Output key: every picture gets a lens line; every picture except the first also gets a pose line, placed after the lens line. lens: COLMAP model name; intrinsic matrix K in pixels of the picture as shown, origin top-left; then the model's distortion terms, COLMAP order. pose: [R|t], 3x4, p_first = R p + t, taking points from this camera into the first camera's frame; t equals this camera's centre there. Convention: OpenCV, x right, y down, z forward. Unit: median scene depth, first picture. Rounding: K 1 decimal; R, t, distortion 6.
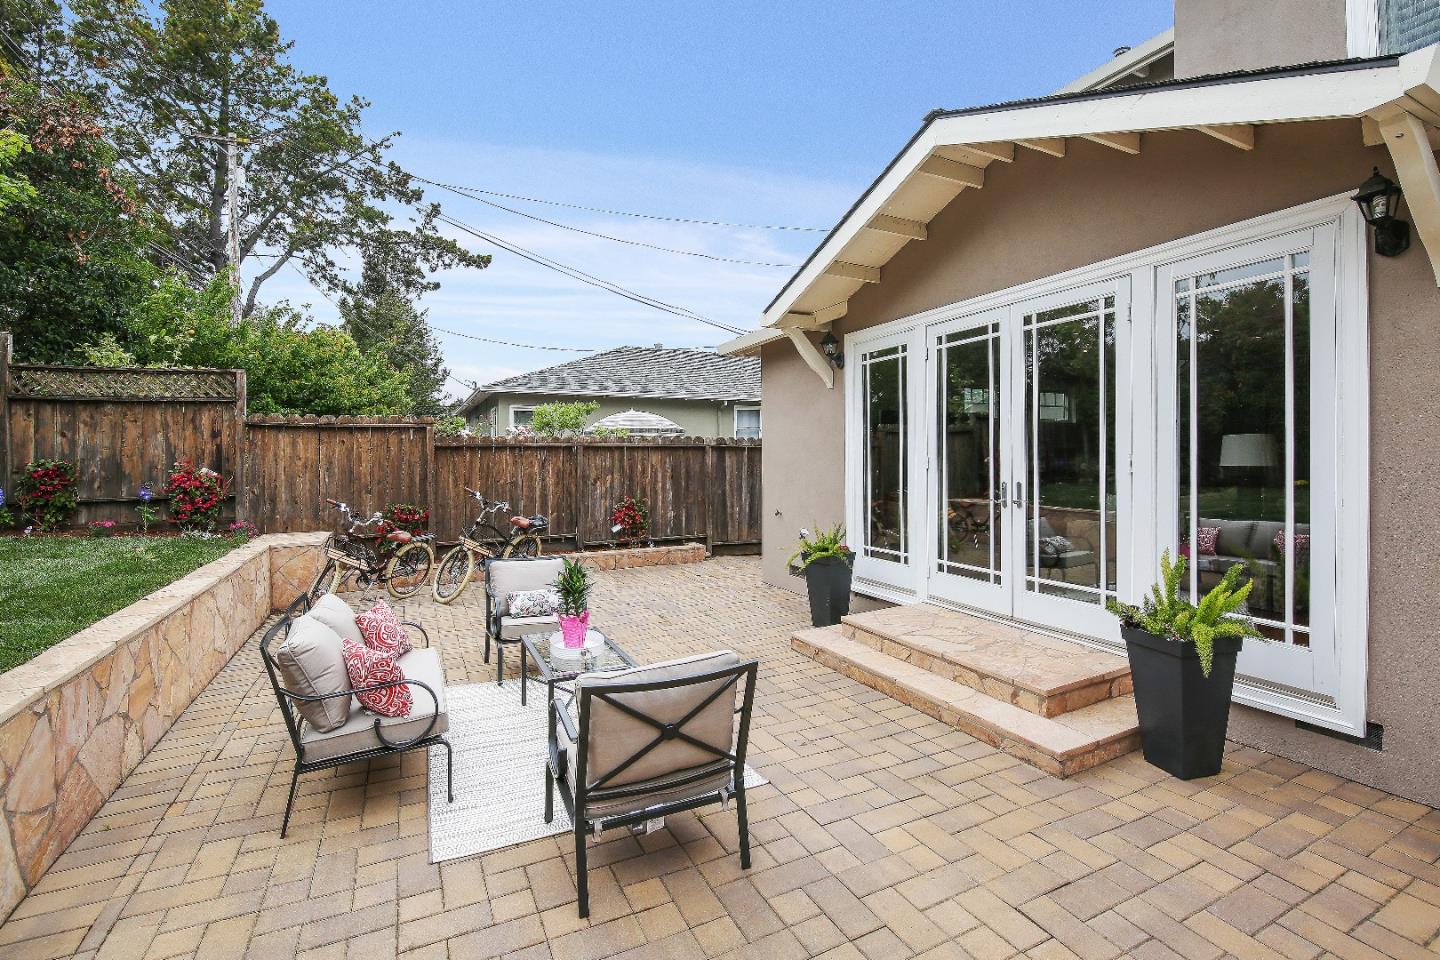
lens RADIAL K [[636.3, 0, 717.8], [0, 636.3, 465.0], [0, 0, 1]] dist [-0.007953, -0.004958]
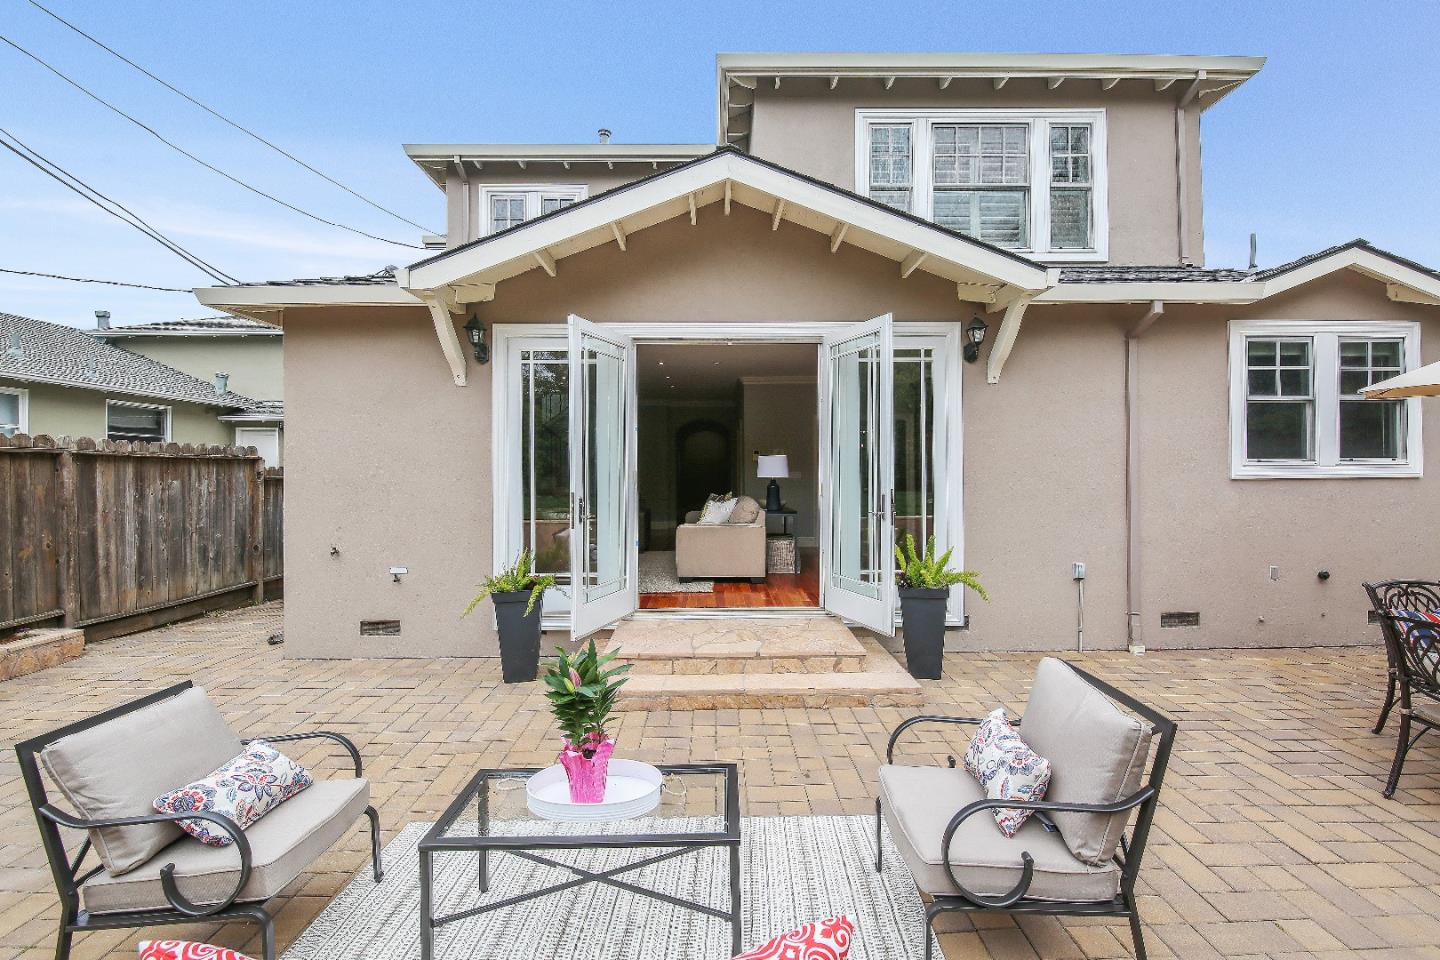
lens RADIAL K [[636.3, 0, 713.3], [0, 636.3, 471.0], [0, 0, 1]] dist [-0.007953, -0.004958]
pose [[0.433692, 0.010145, 0.901004, -0.464941], [0.012711, 0.999768, -0.017375, 0.006207], [-0.900972, 0.018988, 0.433462, 0.425214]]
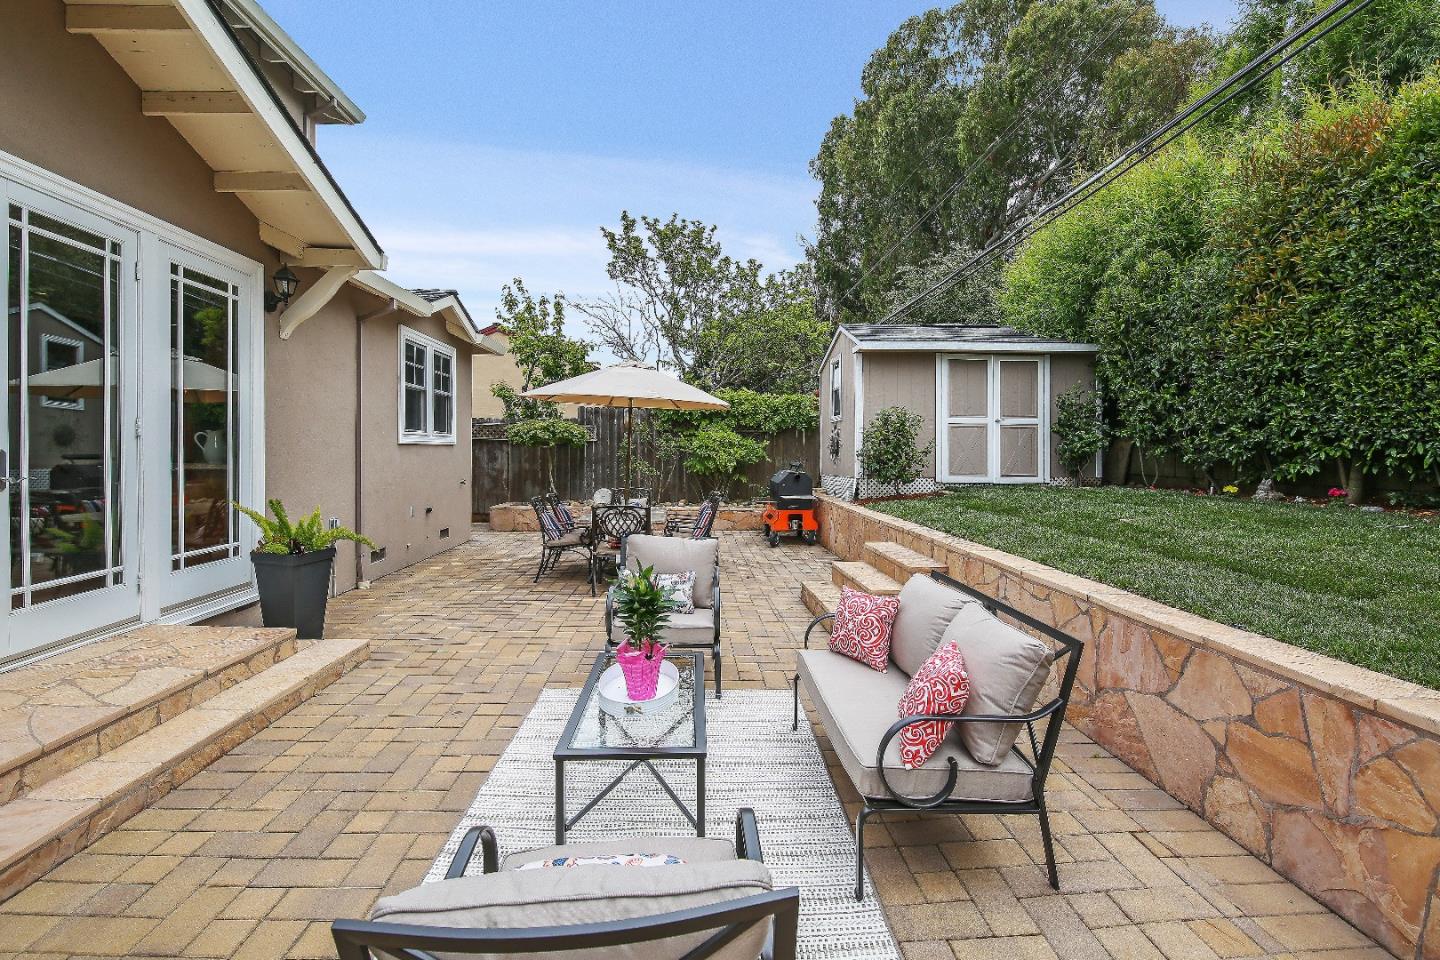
lens RADIAL K [[636.3, 0, 727.7], [0, 636.3, 463.7], [0, 0, 1]] dist [-0.007953, -0.004958]
pose [[-0.926442, -0.006936, 0.376373, -0.367305], [0.002732, 0.999680, 0.025147, 0.021581], [-0.376427, 0.024325, -0.926127, 1.043353]]
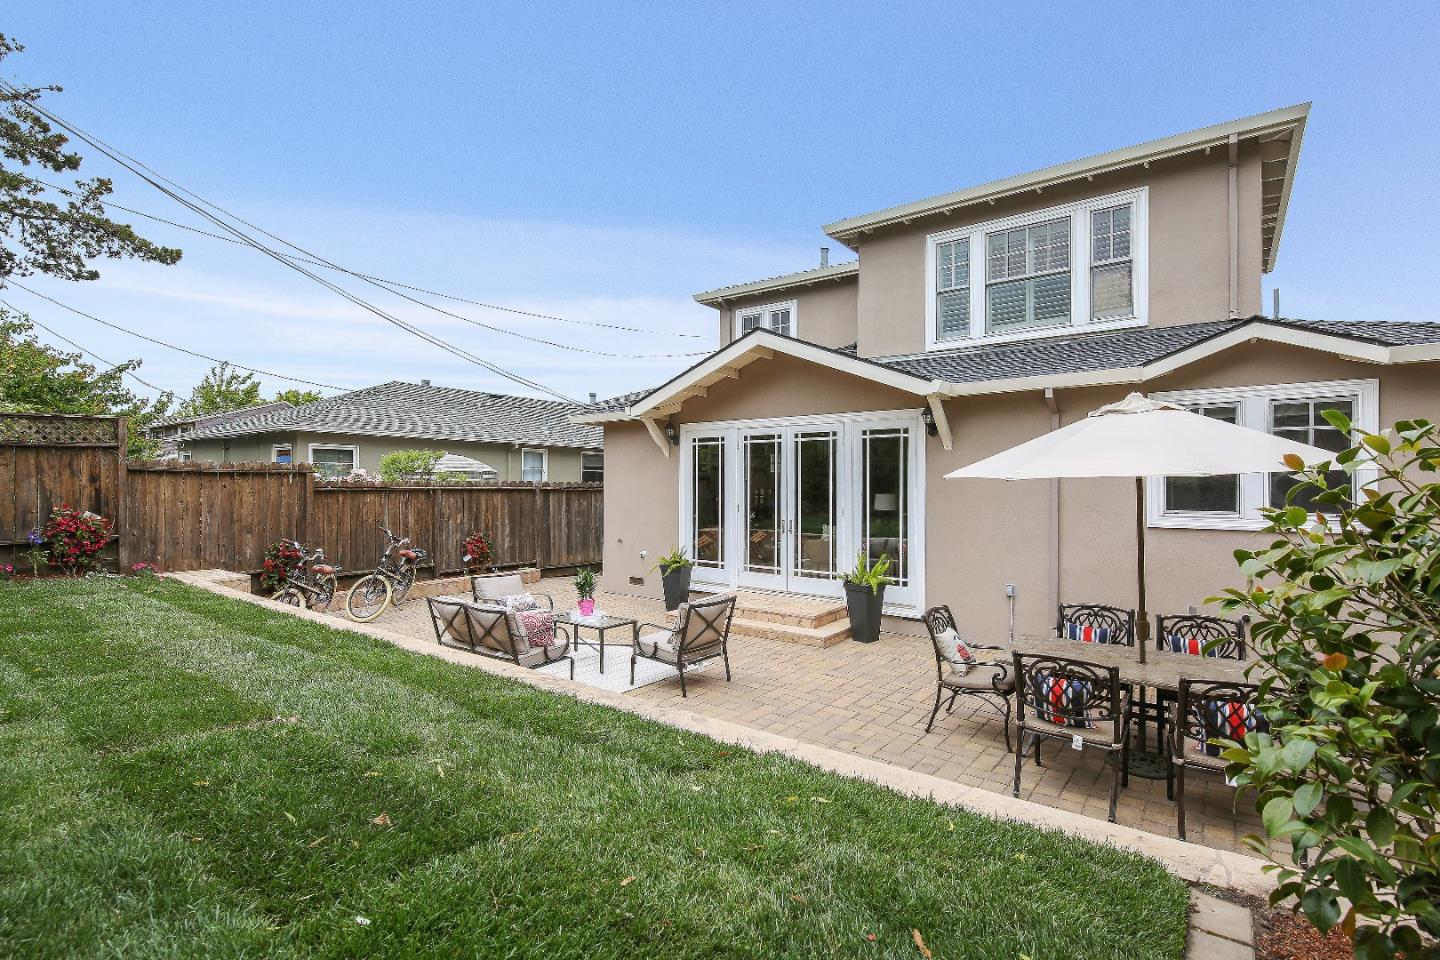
lens RADIAL K [[663.0, 0, 730.6], [0, 663.0, 495.4], [0, 0, 1]] dist [-0.008453, -0.001093]
pose [[0.886892, 0.004787, 0.461952, -0.481083], [-0.006538, 0.999976, 0.002189, -0.039176], [-0.461931, -0.004962, 0.886902, -0.539800]]
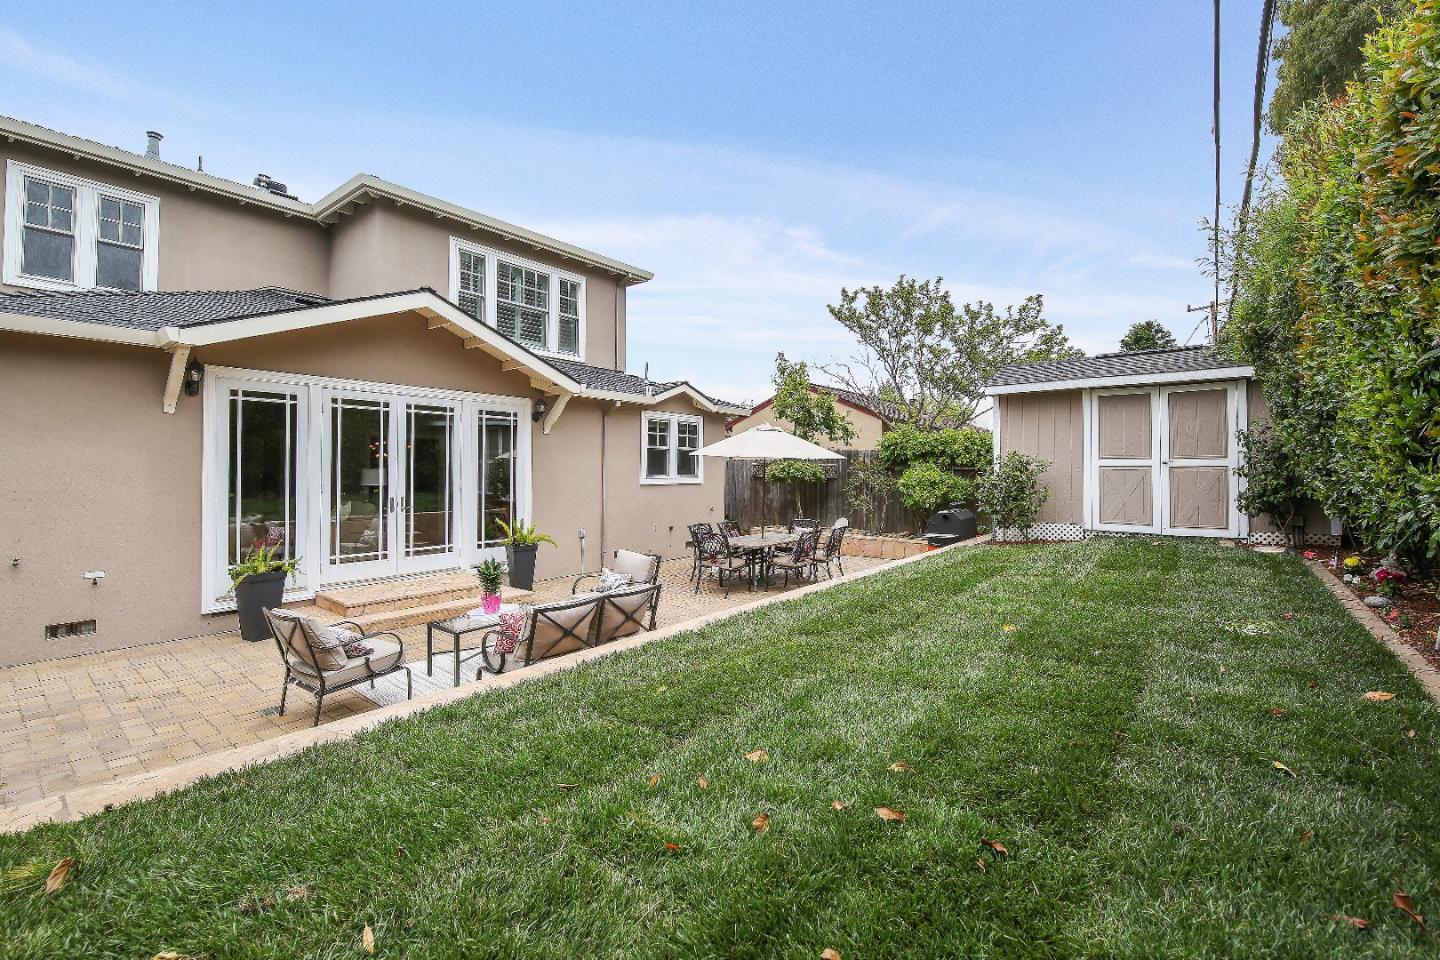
lens RADIAL K [[636.3, 0, 734.1], [0, 636.3, 466.8], [0, 0, 1]] dist [-0.007953, -0.004958]
pose [[-0.444828, 0.005602, 0.895599, -1.200937], [0.005813, 0.999977, -0.003368, -0.035588], [-0.895597, 0.003708, -0.444850, 0.761884]]
